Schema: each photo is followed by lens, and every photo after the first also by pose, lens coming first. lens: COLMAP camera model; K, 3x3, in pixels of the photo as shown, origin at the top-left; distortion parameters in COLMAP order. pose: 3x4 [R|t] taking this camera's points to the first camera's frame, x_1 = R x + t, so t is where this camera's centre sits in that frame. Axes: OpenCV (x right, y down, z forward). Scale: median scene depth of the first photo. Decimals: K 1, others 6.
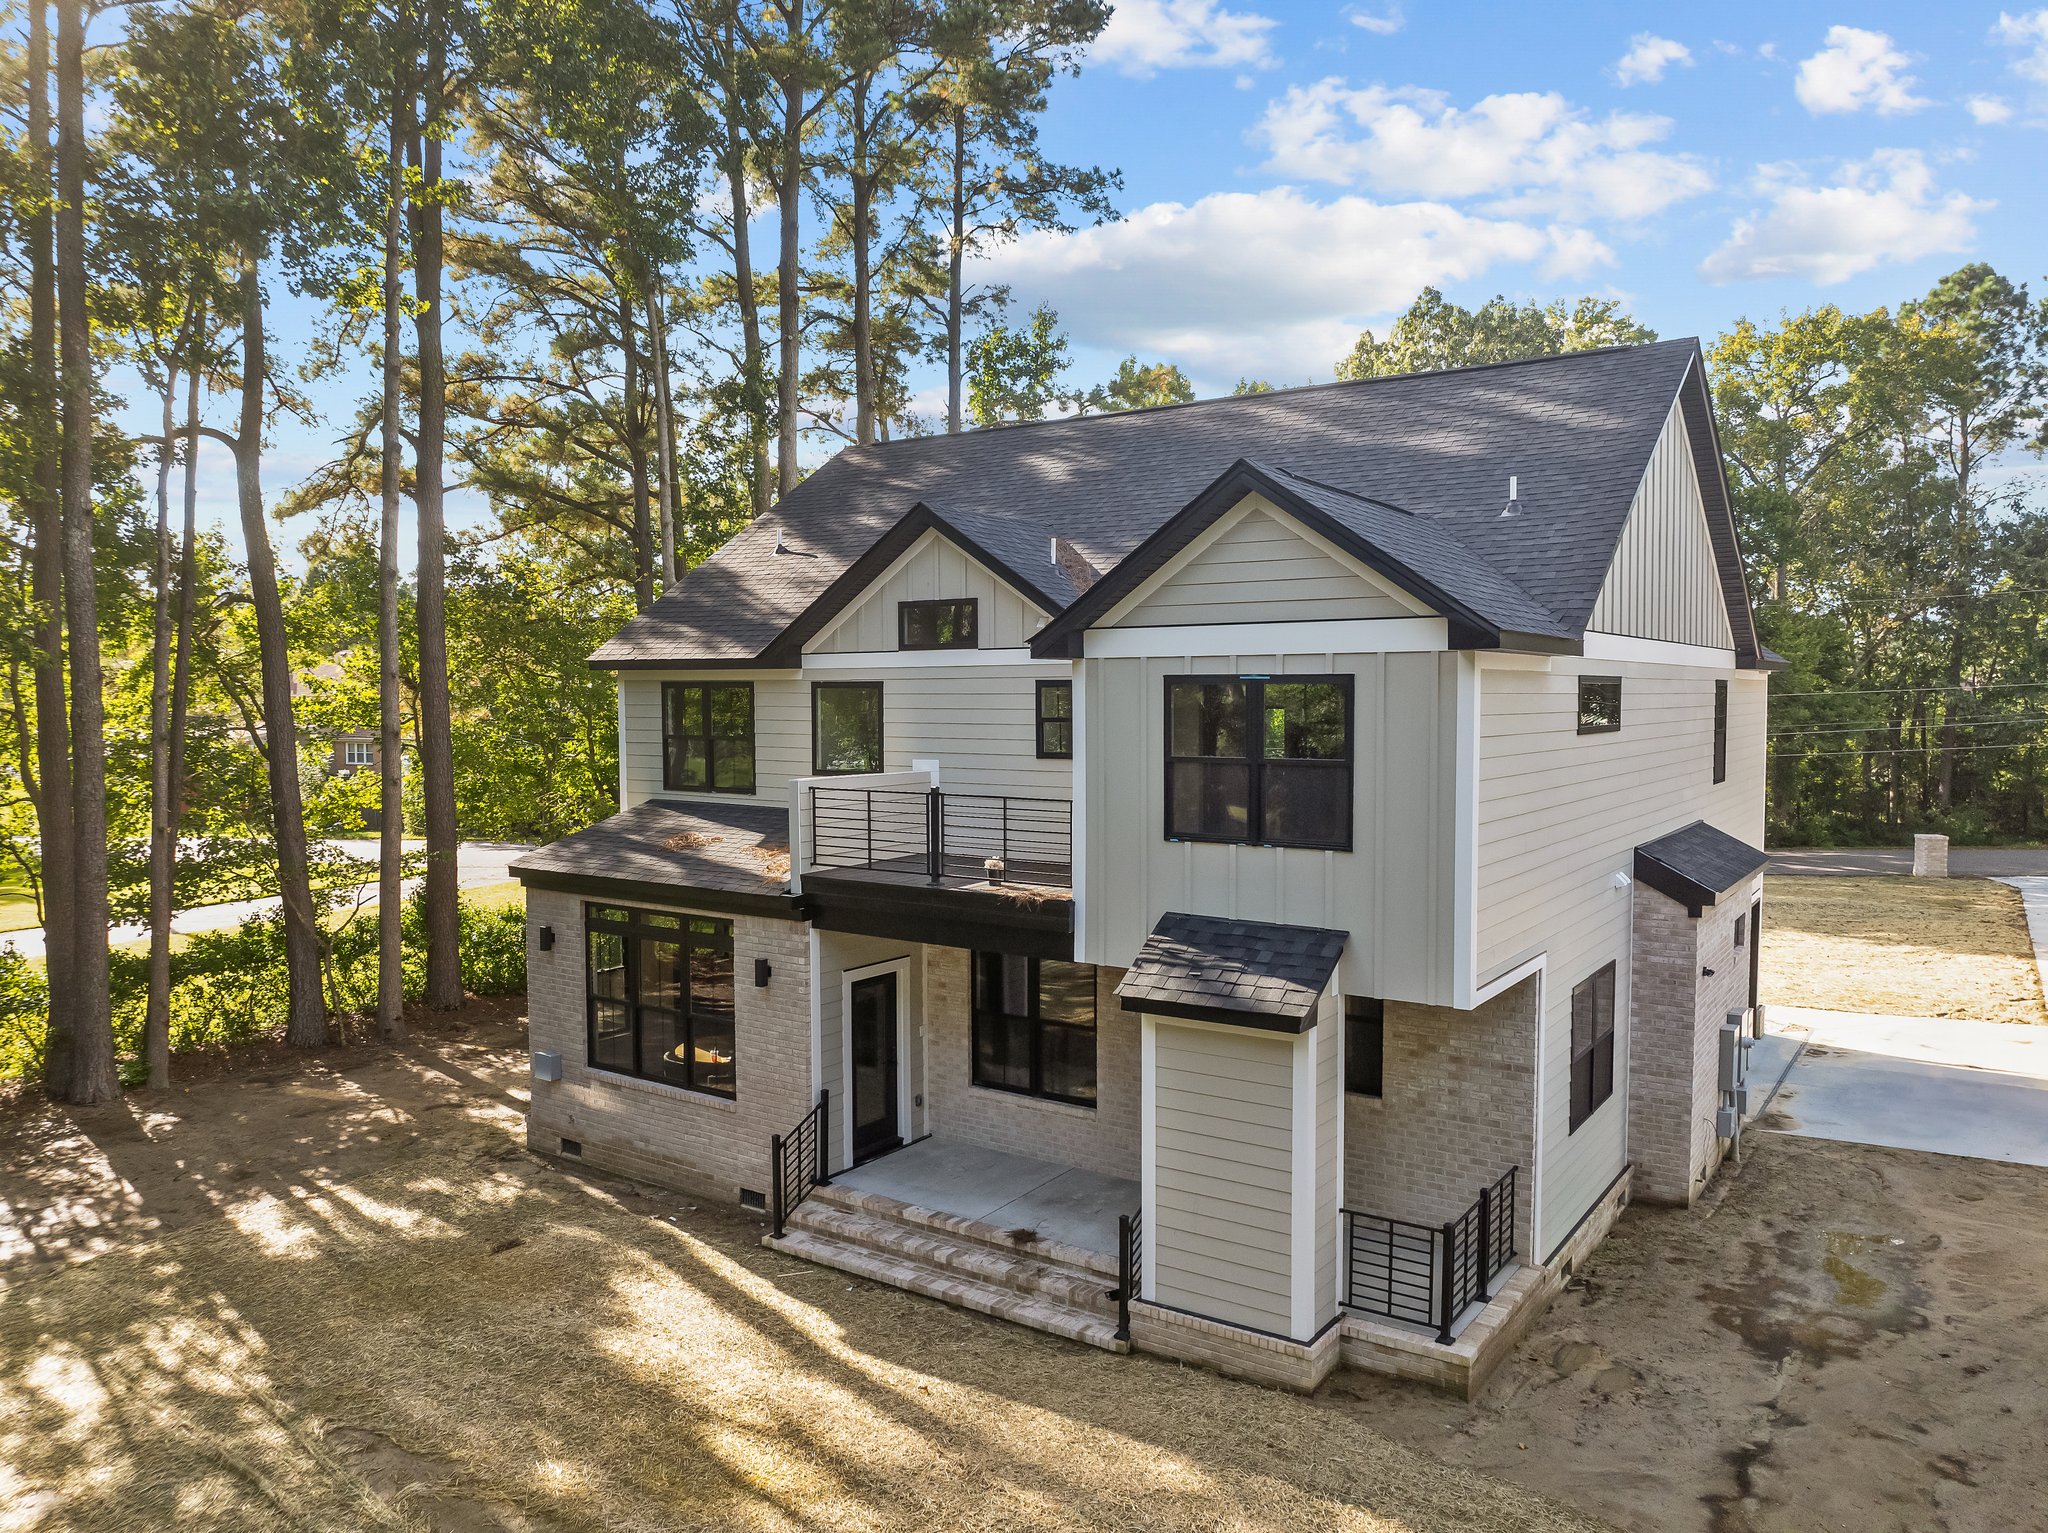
lens RADIAL K [[1448.9, 0, 1022.3], [0, 1448.9, 771.6], [0, 0, 1]] dist [-0.025579, 0.006230]
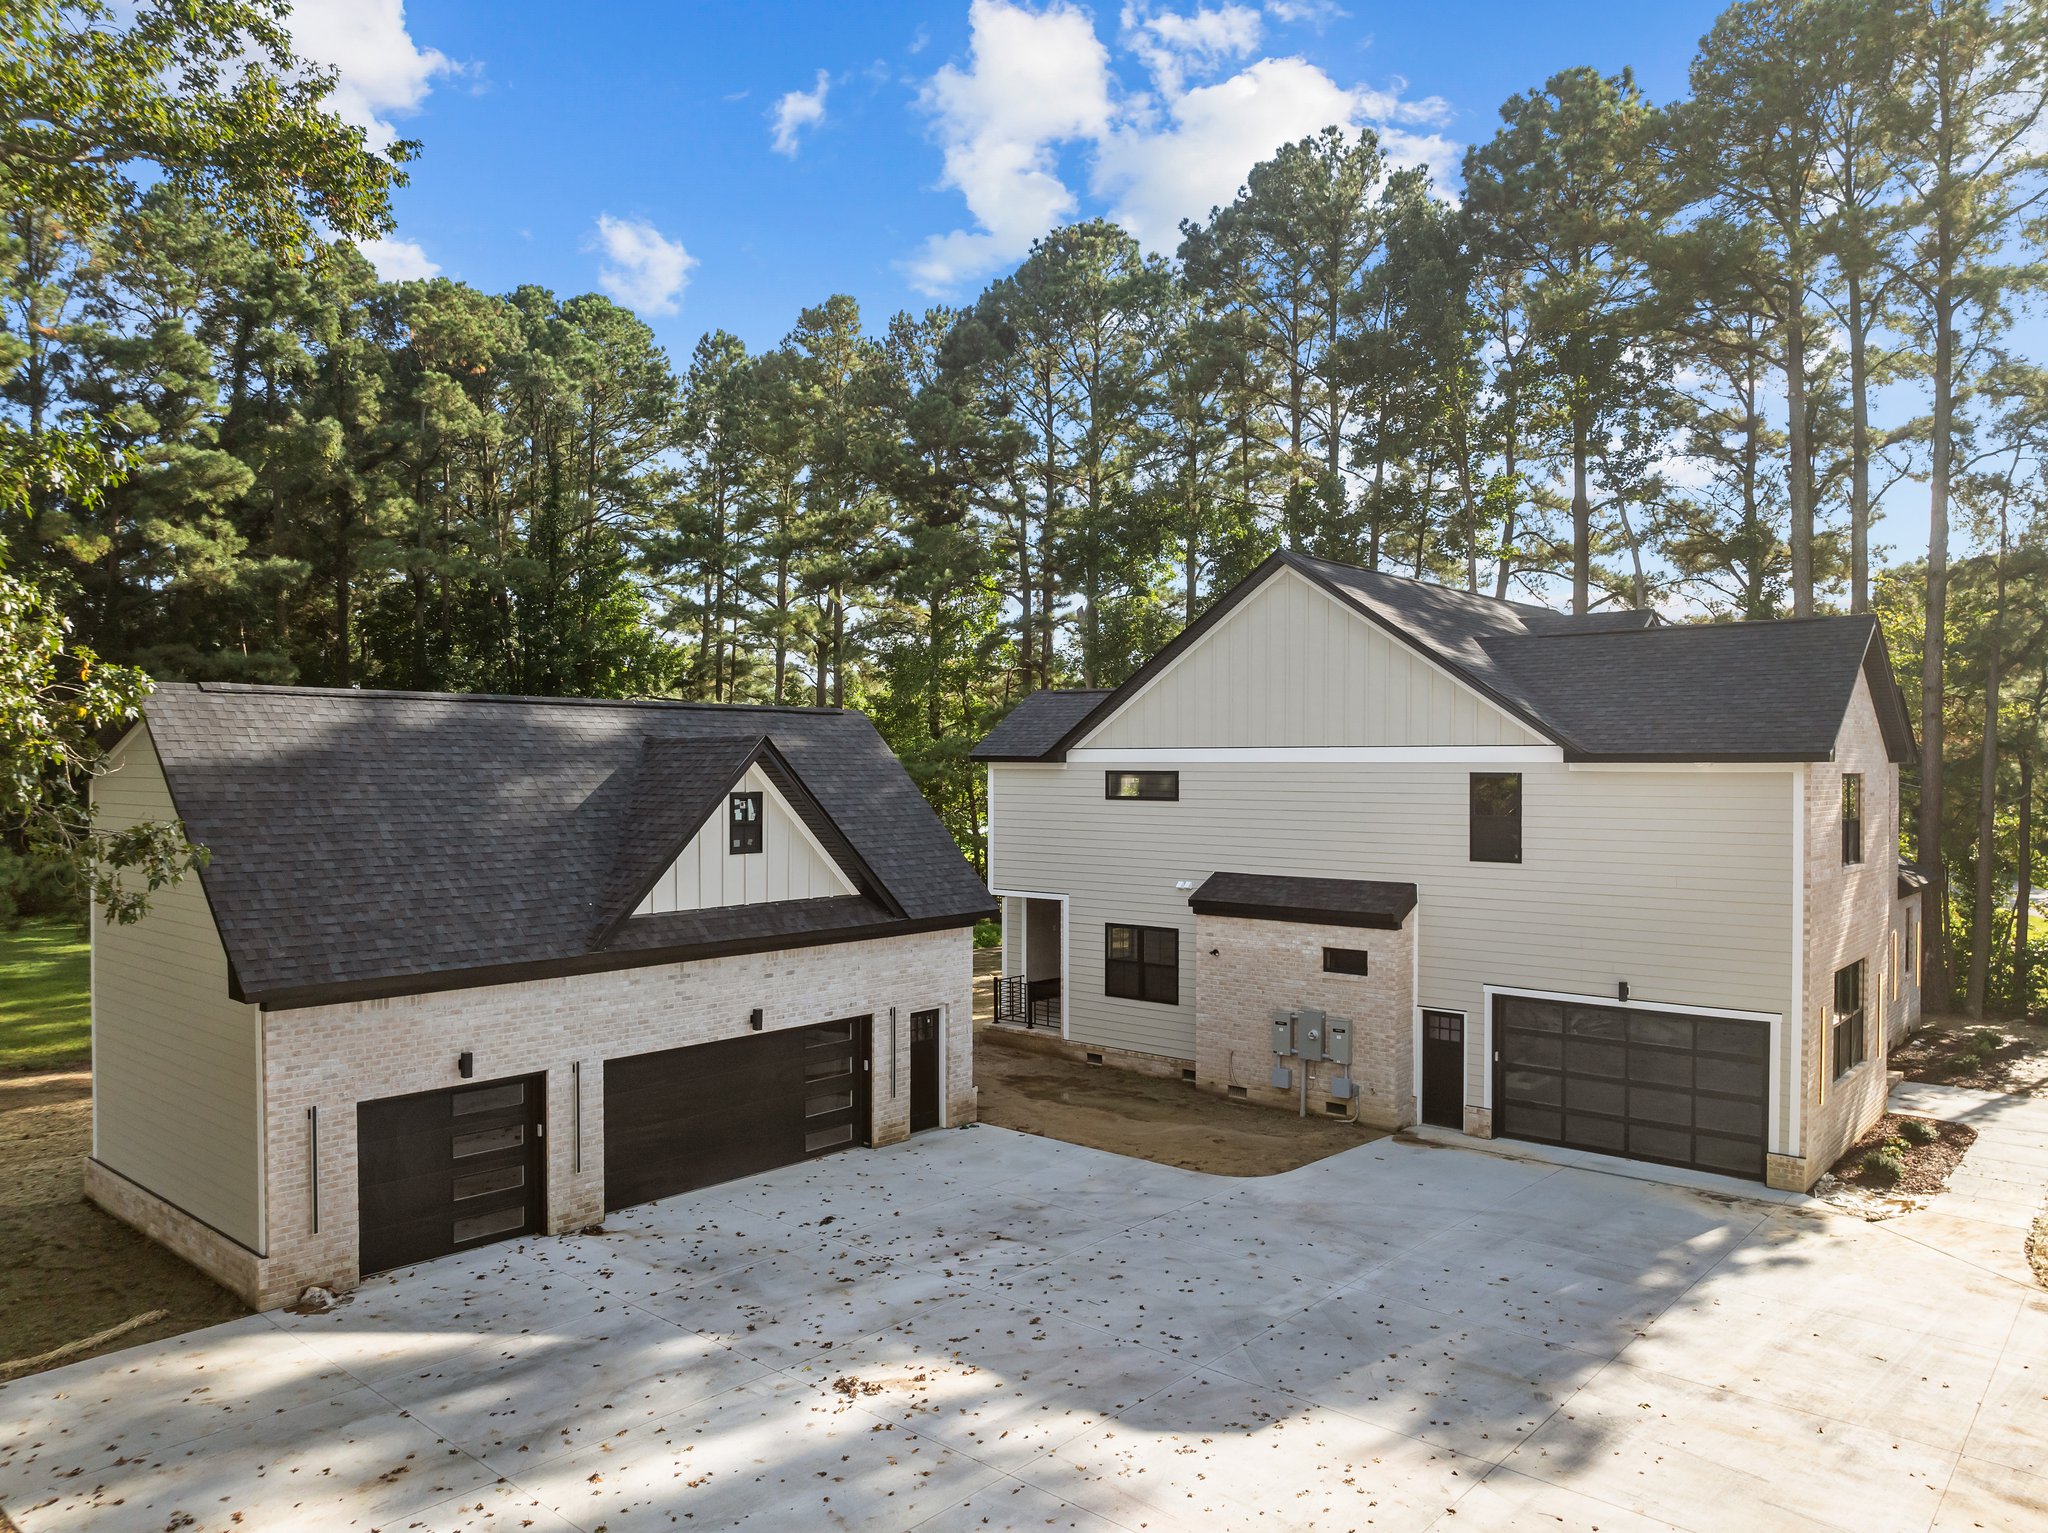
lens RADIAL K [[1420.6, 0, 1021.2], [0, 1420.6, 770.8], [0, 0, 1]] dist [-0.039955, 0.007202]
pose [[-0.109865, 0.003953, -0.993939, 2.289693], [-0.057348, 0.998301, 0.010309, -0.074865], [0.992291, 0.058133, -0.109451, 1.042560]]
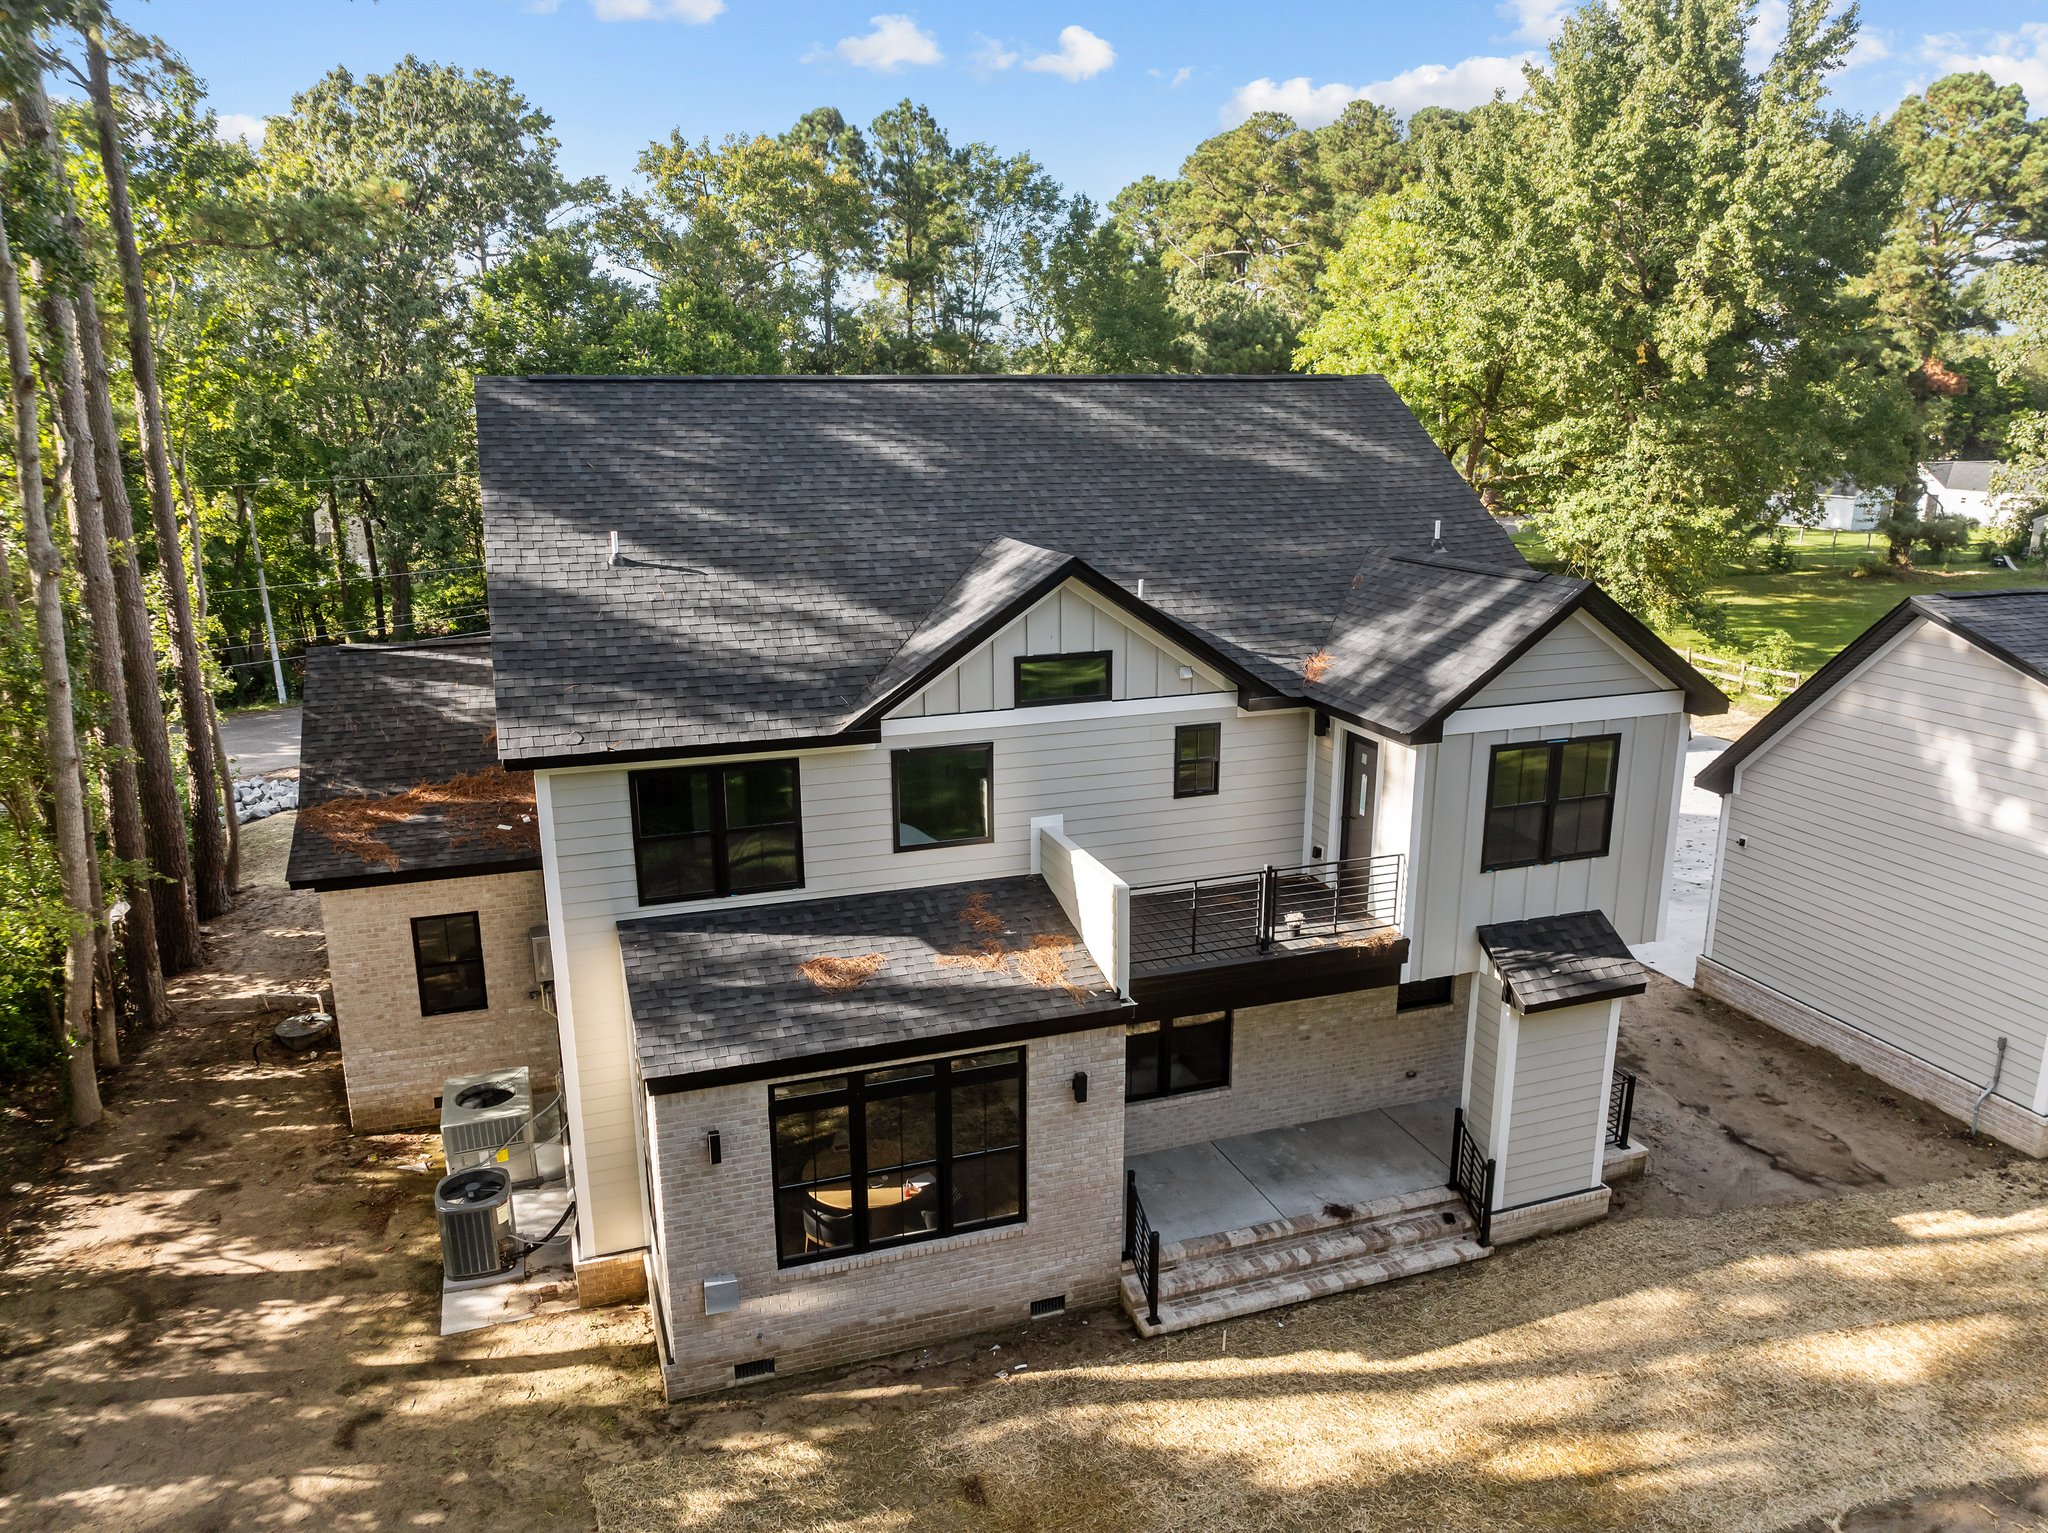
lens RADIAL K [[1450.7, 0, 1017.8], [0, 1450.7, 766.1], [0, 0, 1]] dist [-0.037773, 0.006562]
pose [[0.588824, -0.204427, 0.781982, -0.965429], [0.049358, 0.974775, 0.217662, -0.294315], [-0.806753, -0.089567, 0.584061, 0.529252]]
